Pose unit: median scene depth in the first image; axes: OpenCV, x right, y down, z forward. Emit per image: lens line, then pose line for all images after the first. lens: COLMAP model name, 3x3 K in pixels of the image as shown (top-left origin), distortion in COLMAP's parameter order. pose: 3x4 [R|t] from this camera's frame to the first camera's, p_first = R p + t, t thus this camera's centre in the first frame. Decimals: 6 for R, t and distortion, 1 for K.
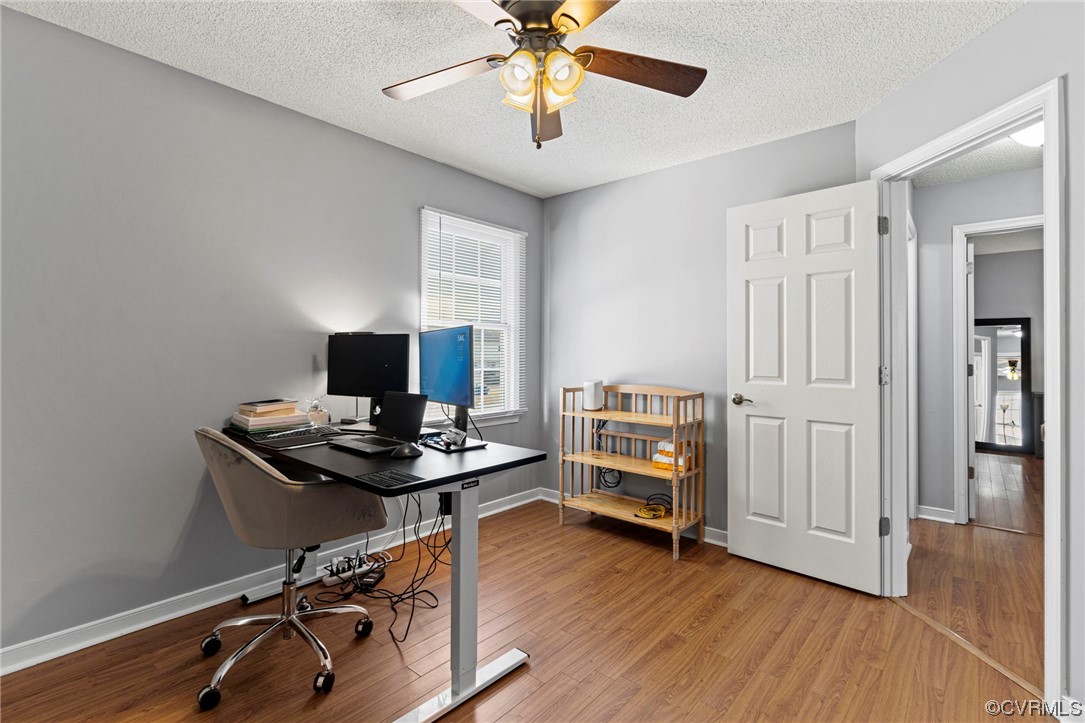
lens RADIAL K [[494.1, 0, 538.1], [0, 494.1, 359.6], [0, 0, 1]] dist [-0.002078, 0.000751]
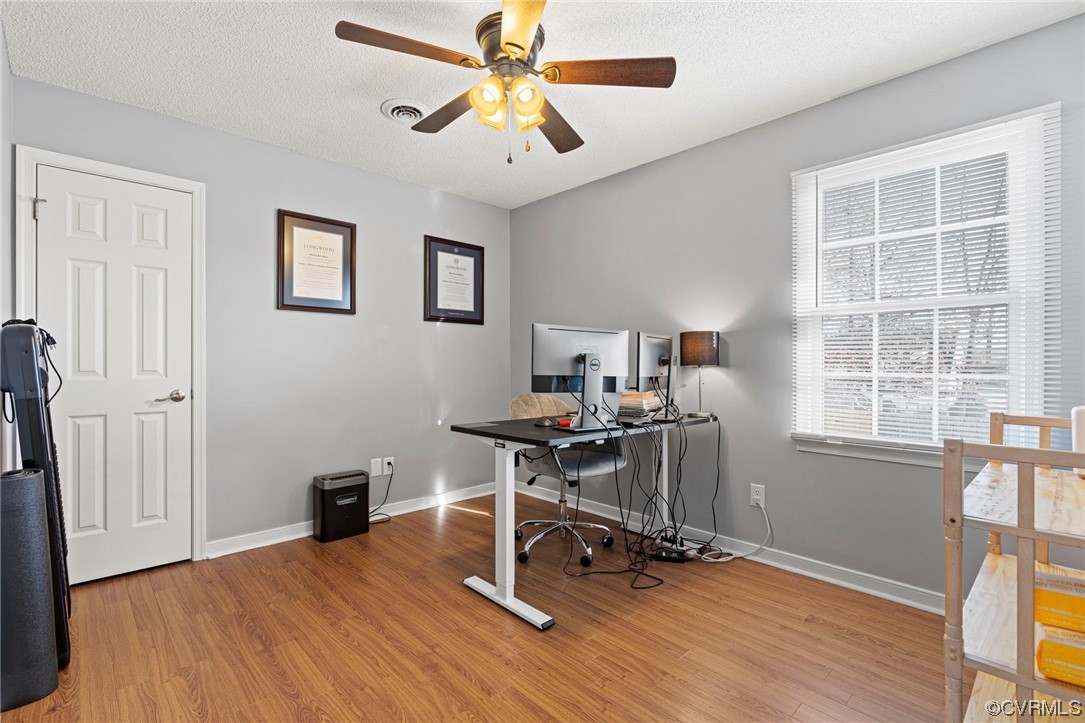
lens RADIAL K [[494.1, 0, 538.1], [0, 494.1, 359.6], [0, 0, 1]] dist [-0.002078, 0.000751]
pose [[-0.085494, -0.001786, -0.996337, 0.671613], [-0.007095, 0.999974, -0.001184, 0.015711], [0.996313, 0.006968, -0.085505, 0.700136]]
